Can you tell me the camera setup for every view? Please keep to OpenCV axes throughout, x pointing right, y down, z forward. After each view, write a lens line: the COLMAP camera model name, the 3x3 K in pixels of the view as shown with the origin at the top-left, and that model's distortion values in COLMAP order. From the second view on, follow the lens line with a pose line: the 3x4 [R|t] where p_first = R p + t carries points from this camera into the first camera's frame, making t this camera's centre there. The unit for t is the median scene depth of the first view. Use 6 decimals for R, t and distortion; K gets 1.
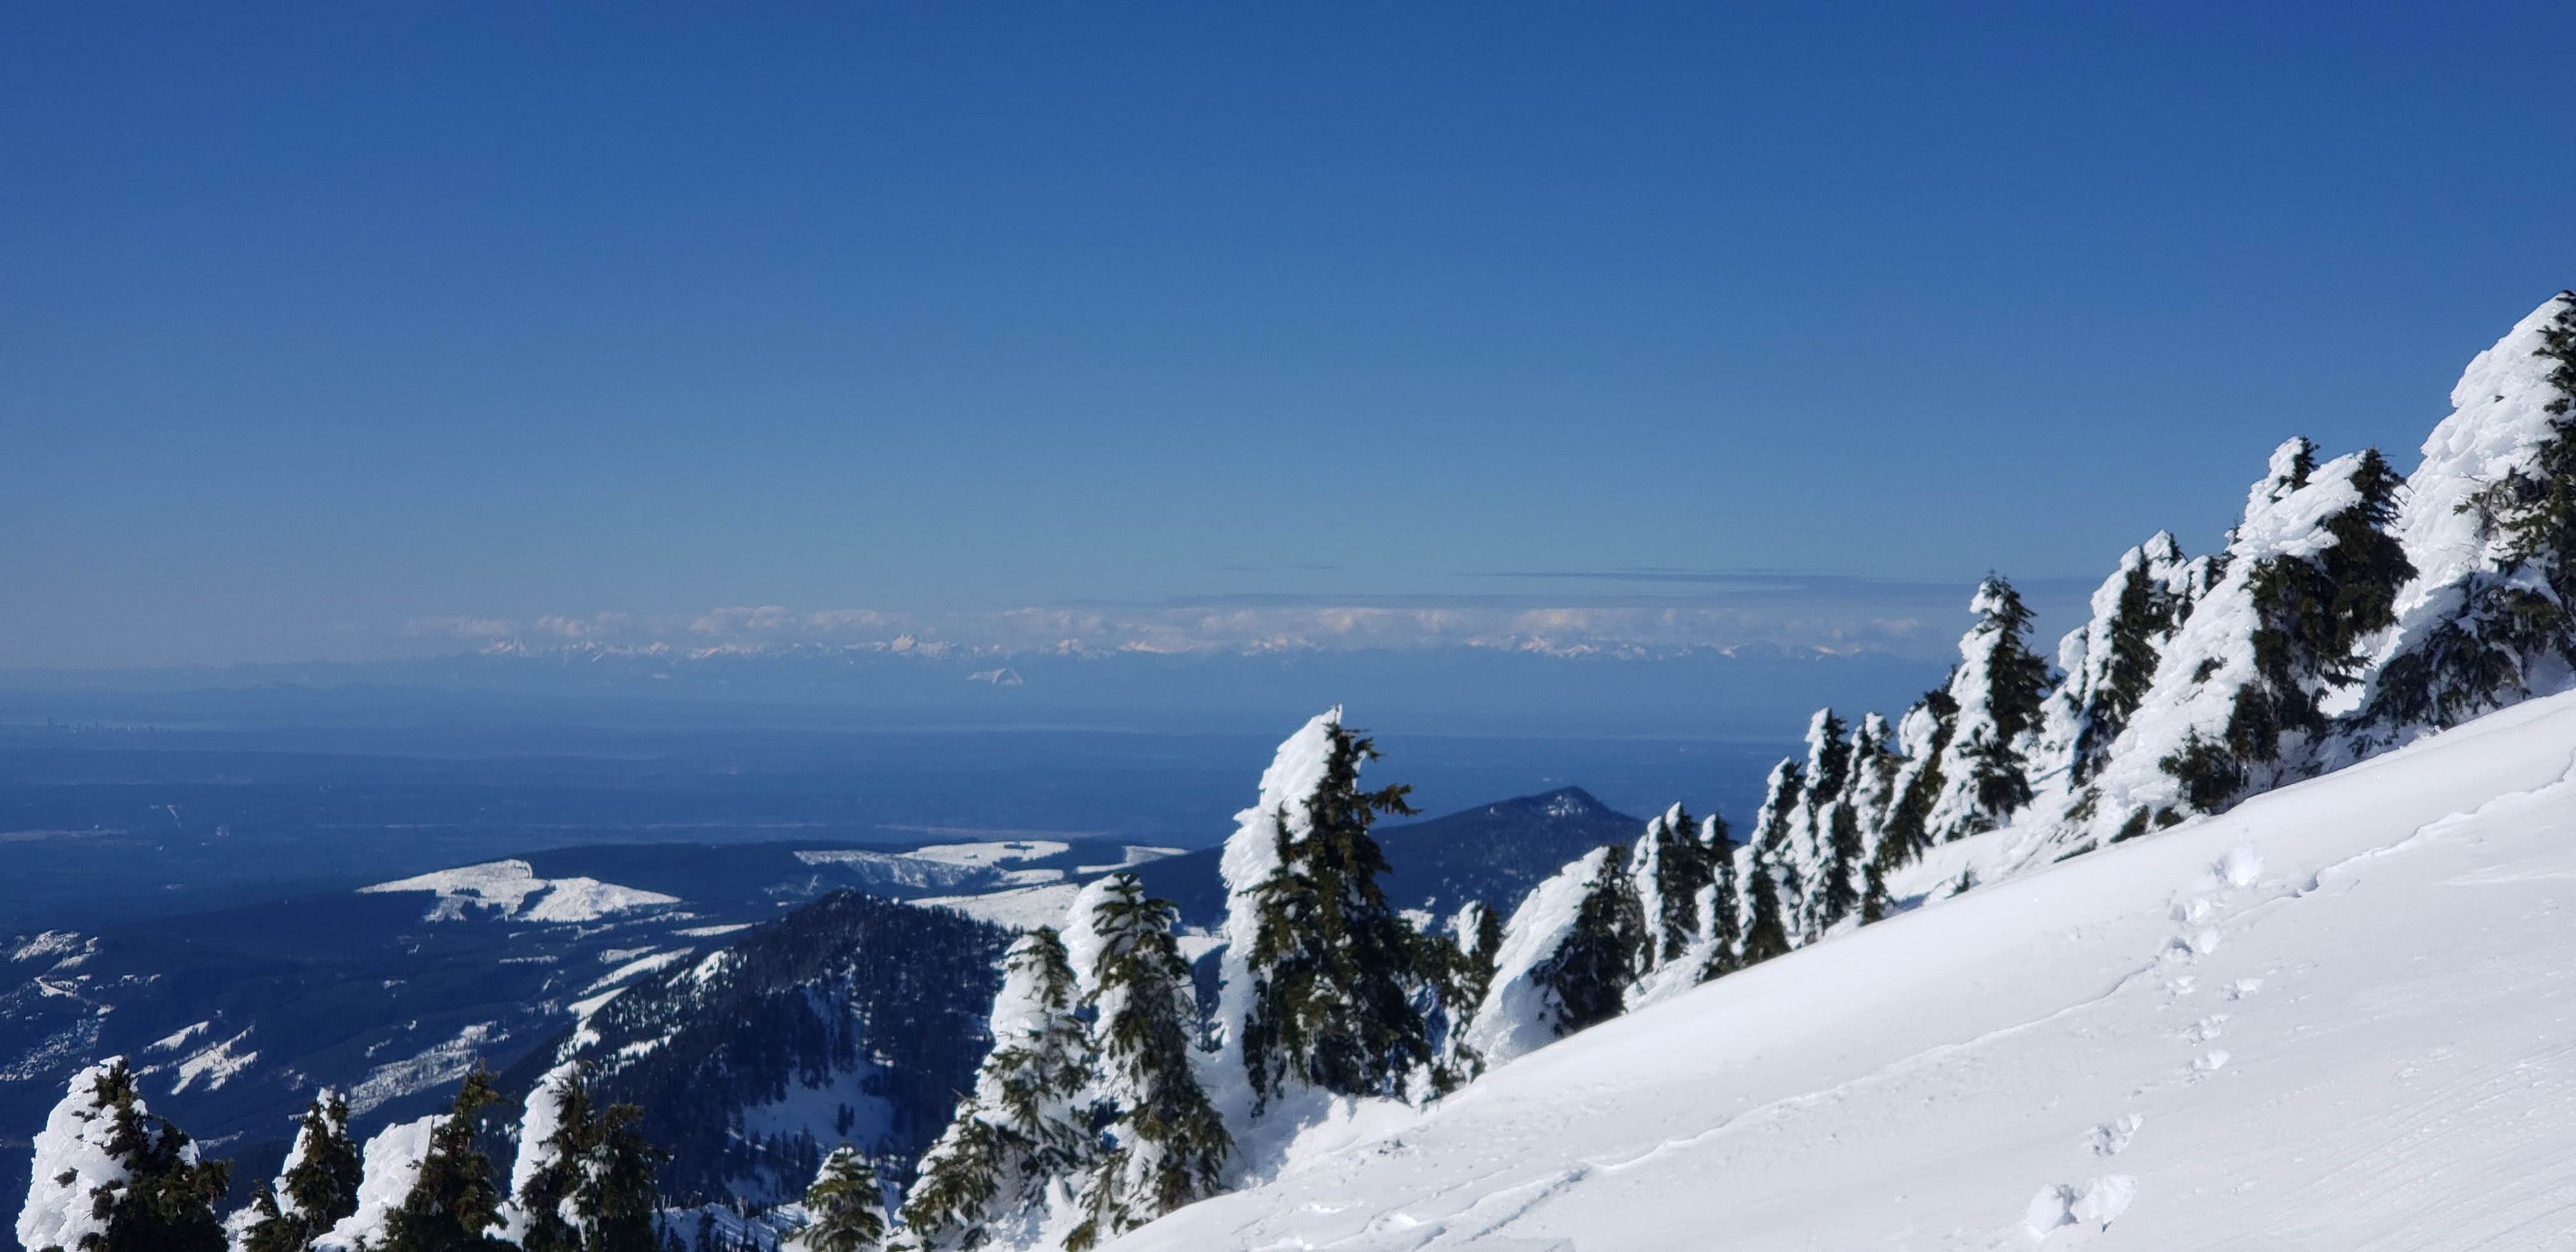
lens RADIAL K [[3561.6, 0, 1288.0], [0, 3561.6, 626.0], [0, 0, 1]] dist [-0.011436, 0.031789]
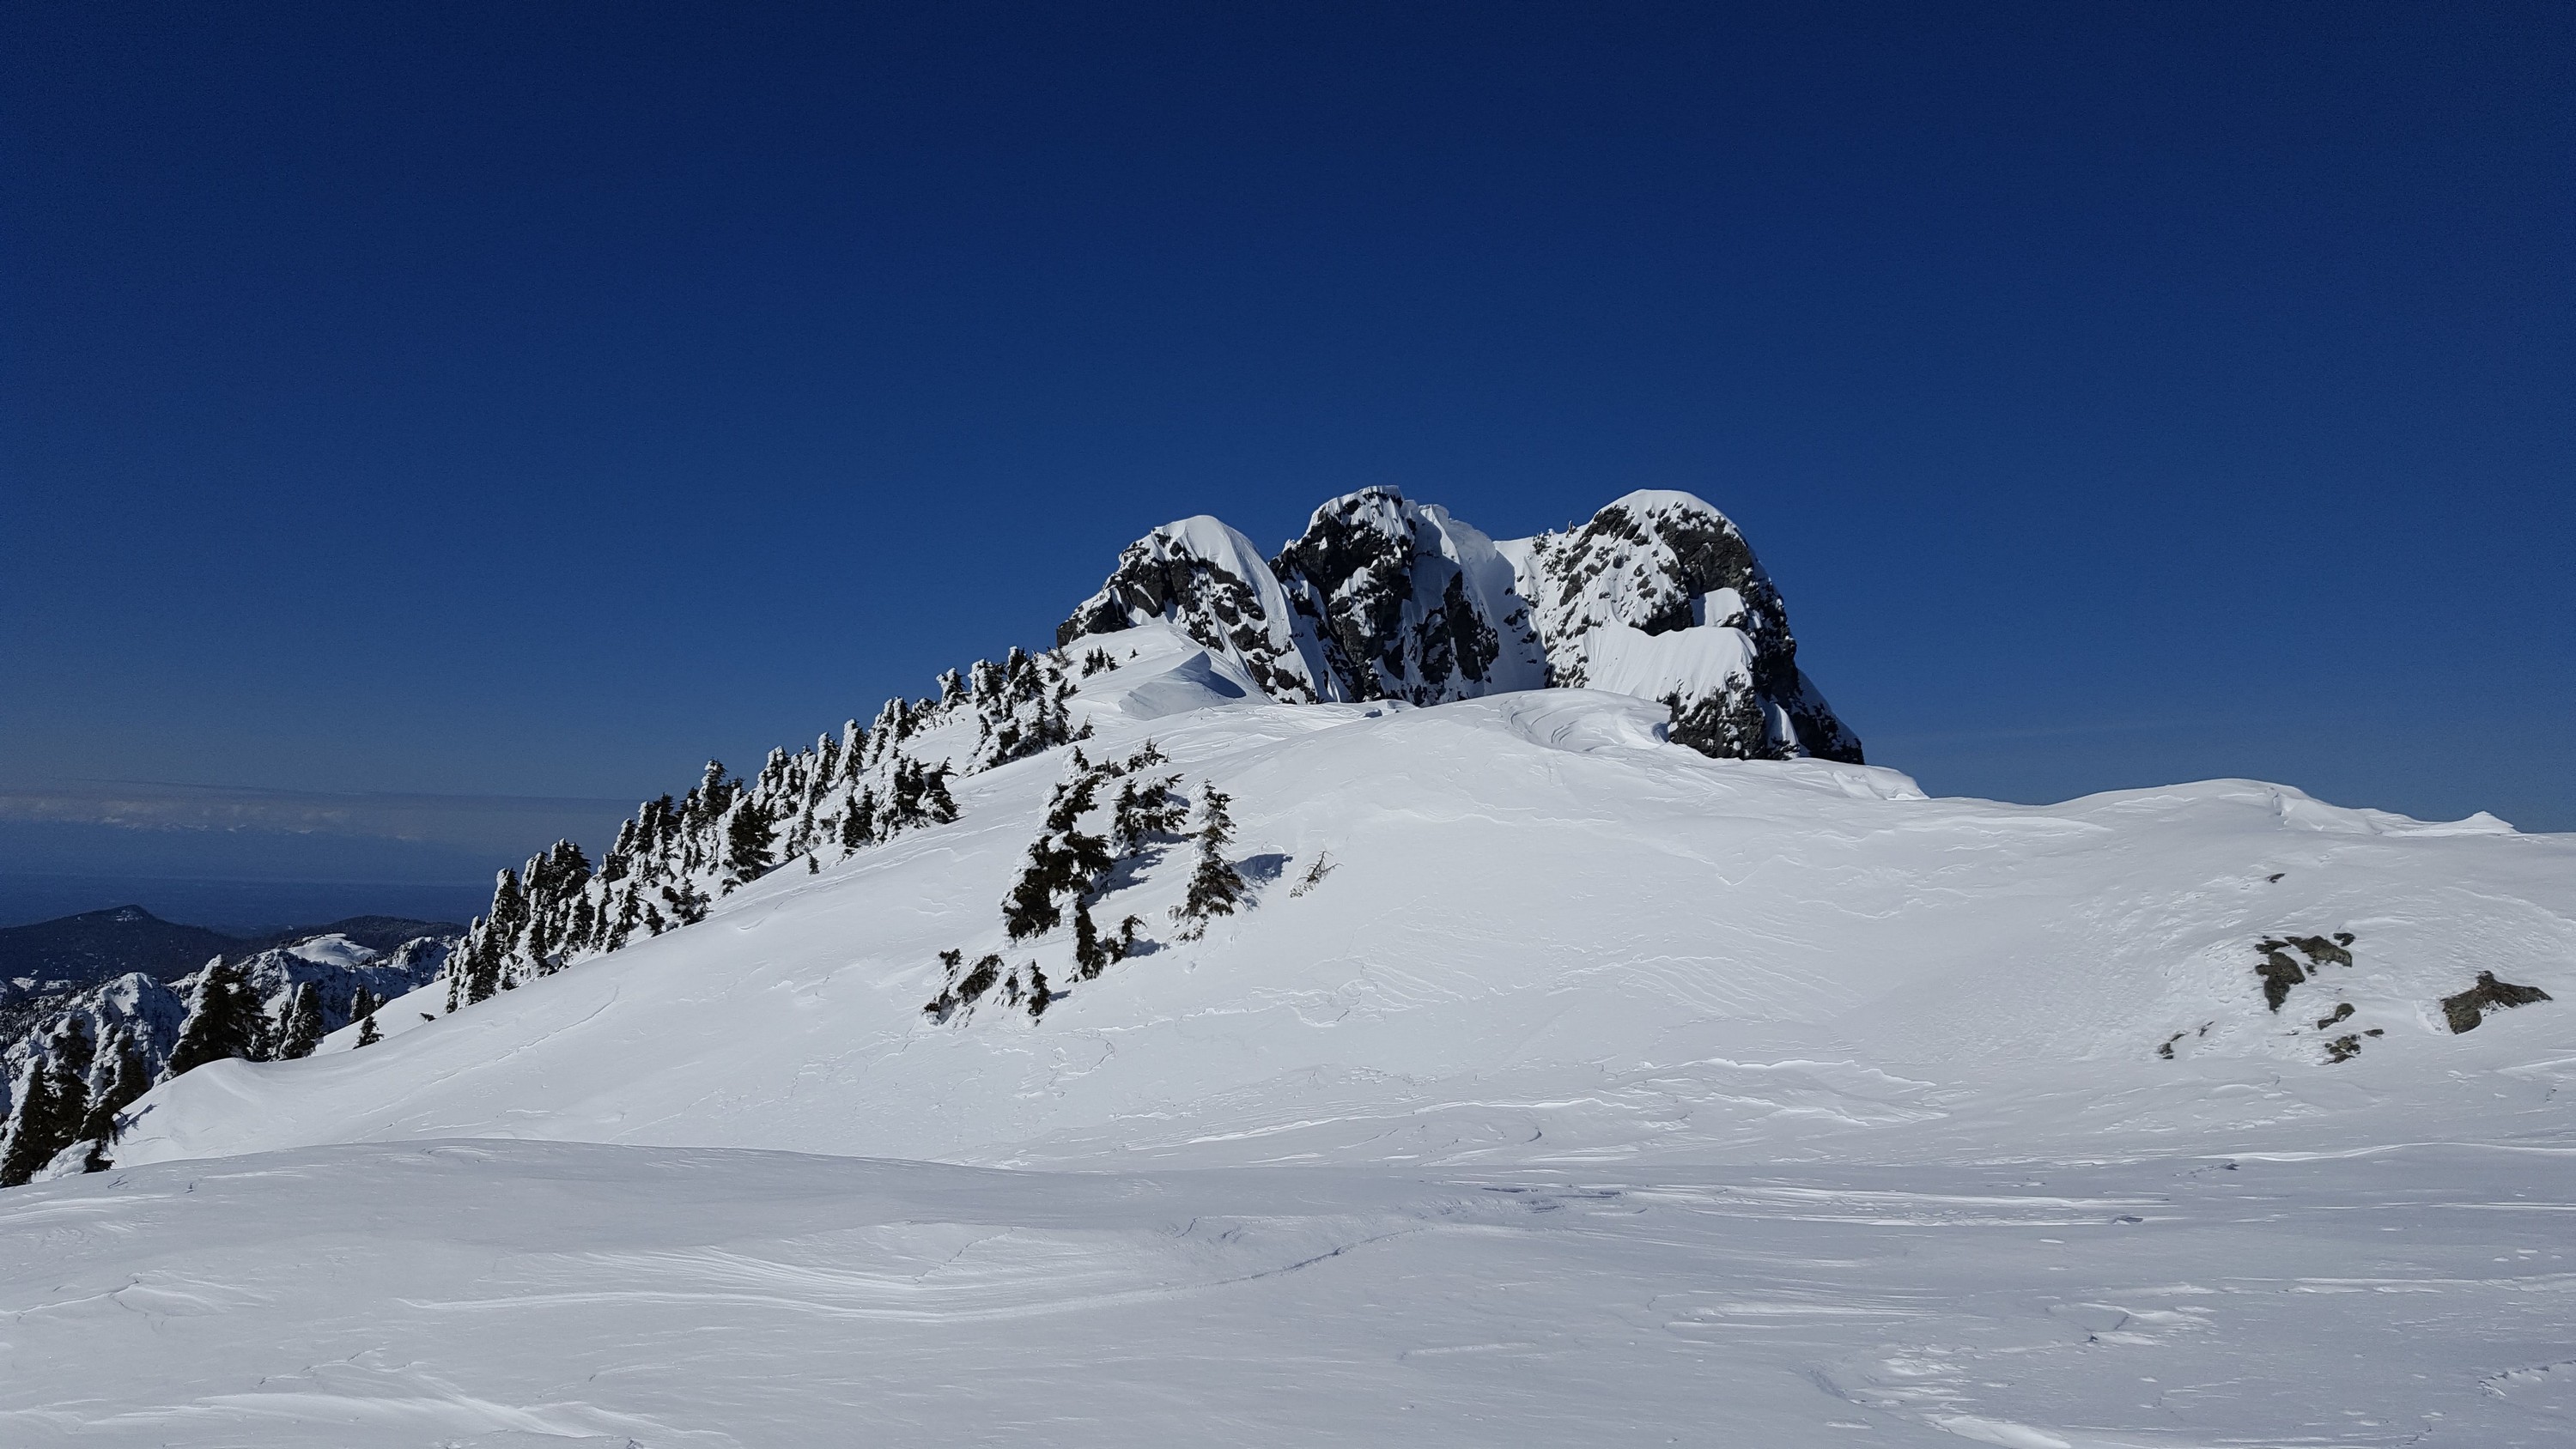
lens RADIAL K [[1792.4, 0, 1314.9], [0, 1792.4, 725.2], [0, 0, 1]] dist [0.054968, -0.211174]
pose [[0.776430, 0.060042, 0.627337, -1.288432], [-0.023347, 0.997508, -0.066576, 0.167108], [-0.629771, 0.037045, 0.775897, -1.863294]]
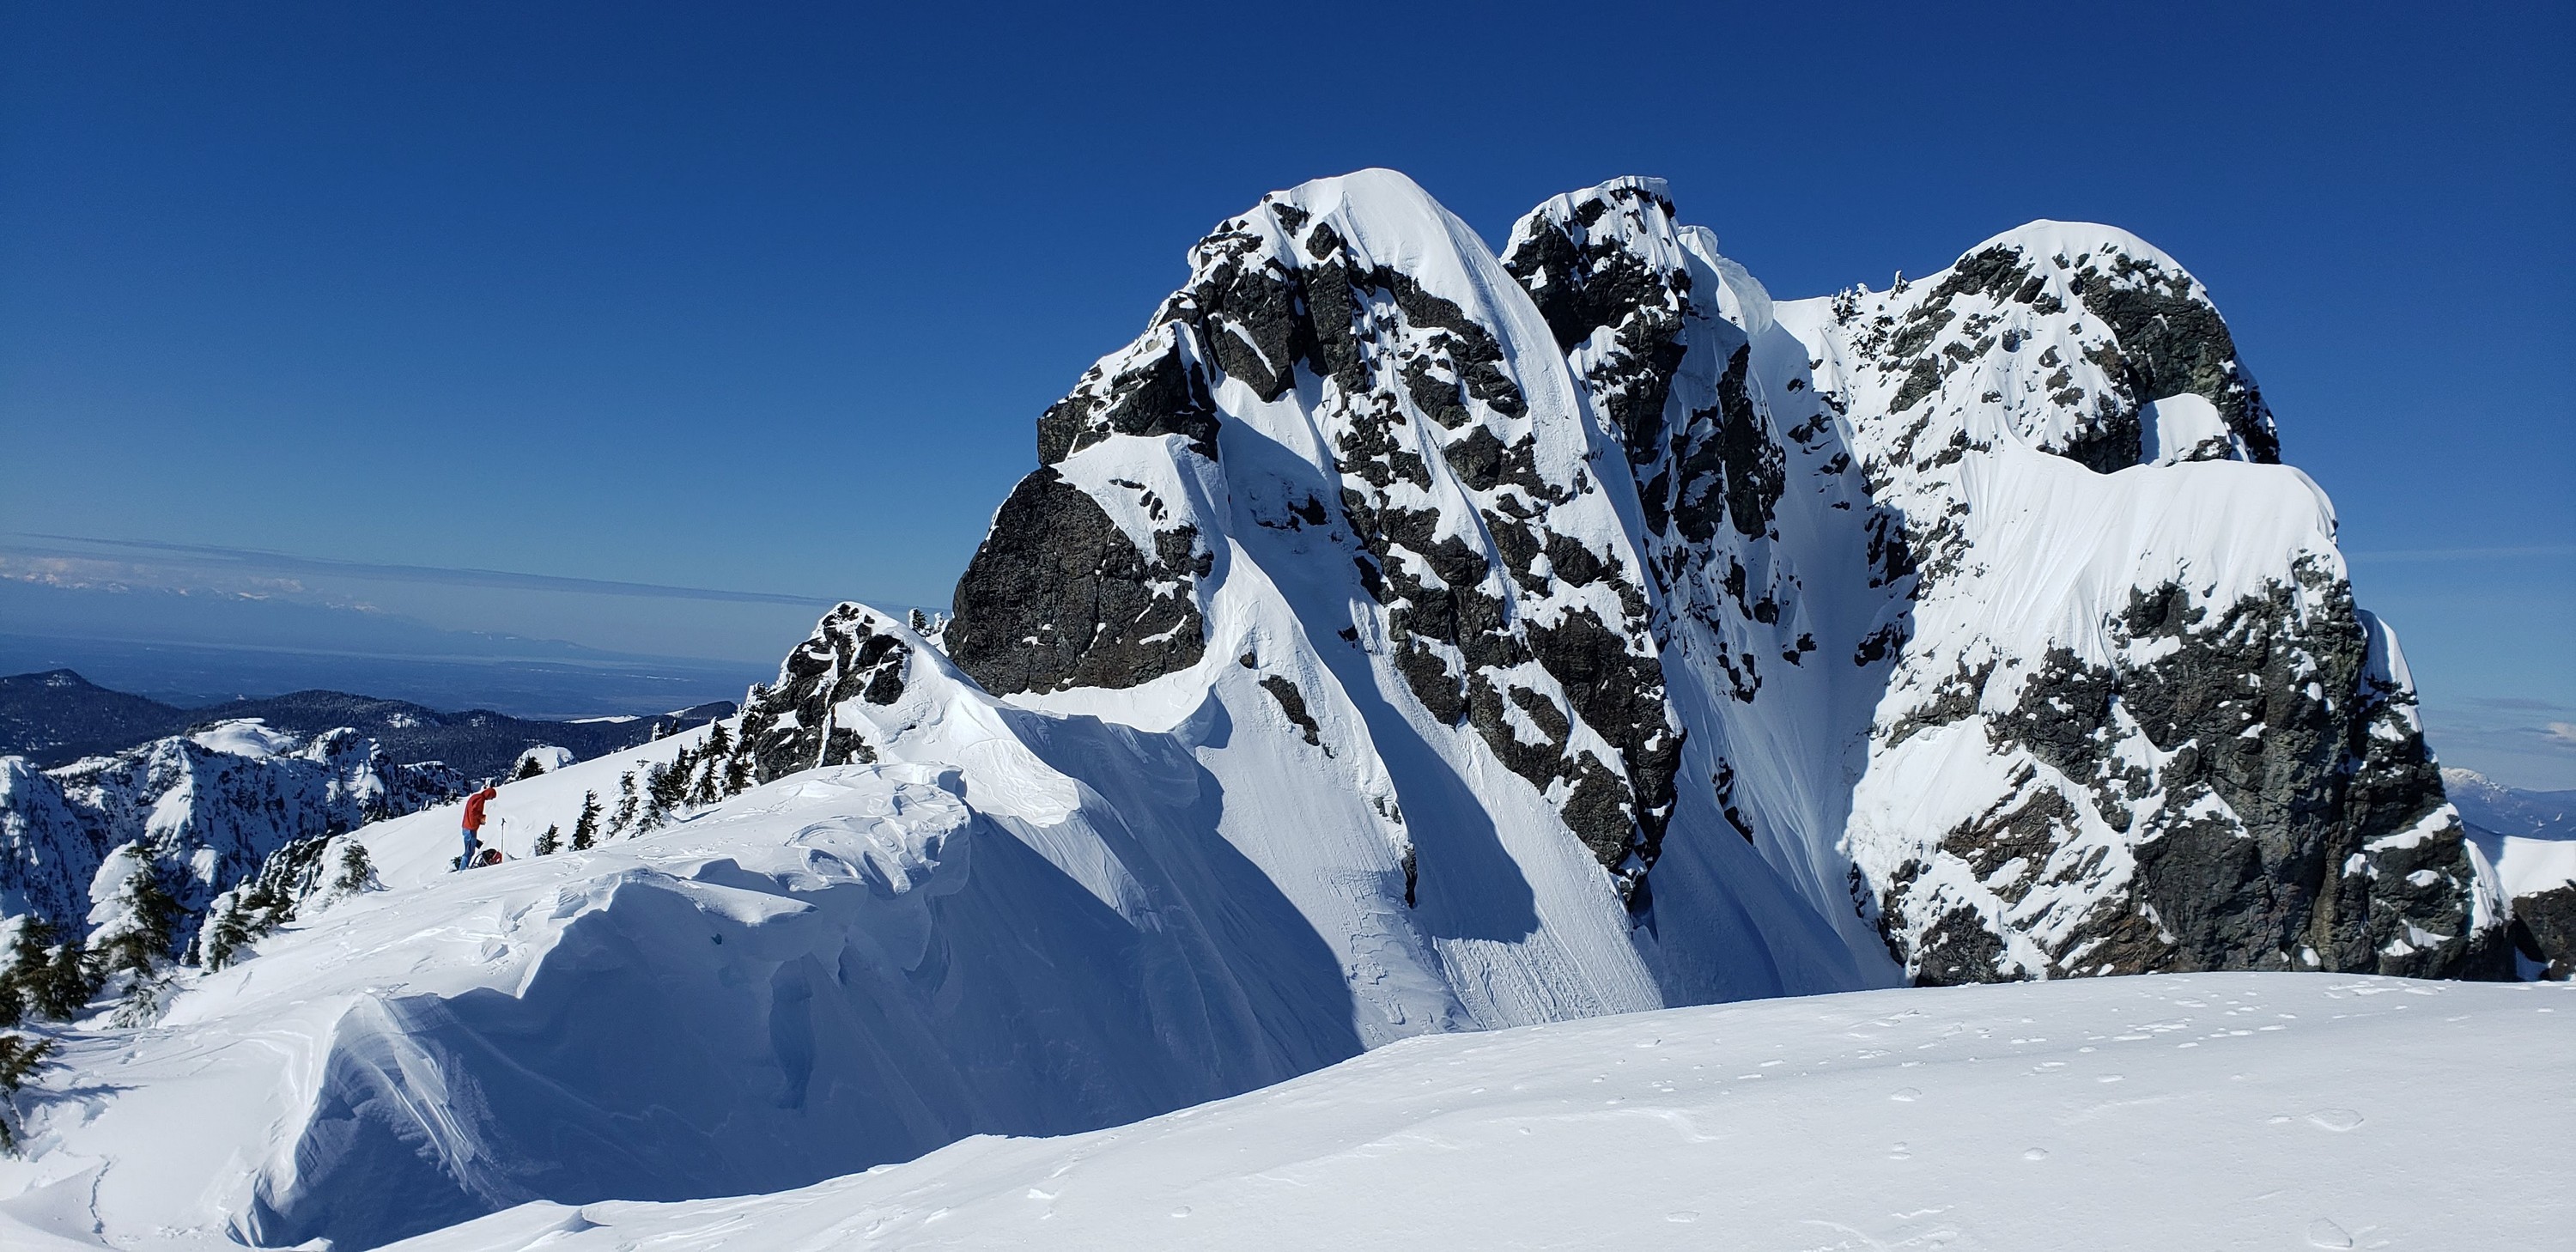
lens RADIAL K [[1716.8, 0, 1288.0], [0, 1716.8, 626.0], [0, 0, 1]] dist [-0.025636, -0.001137]
pose [[0.770915, 0.049819, 0.634987, 1.555057], [-0.060436, 0.998160, -0.004939, -0.486596], [-0.634065, -0.034569, 0.772507, 2.934041]]
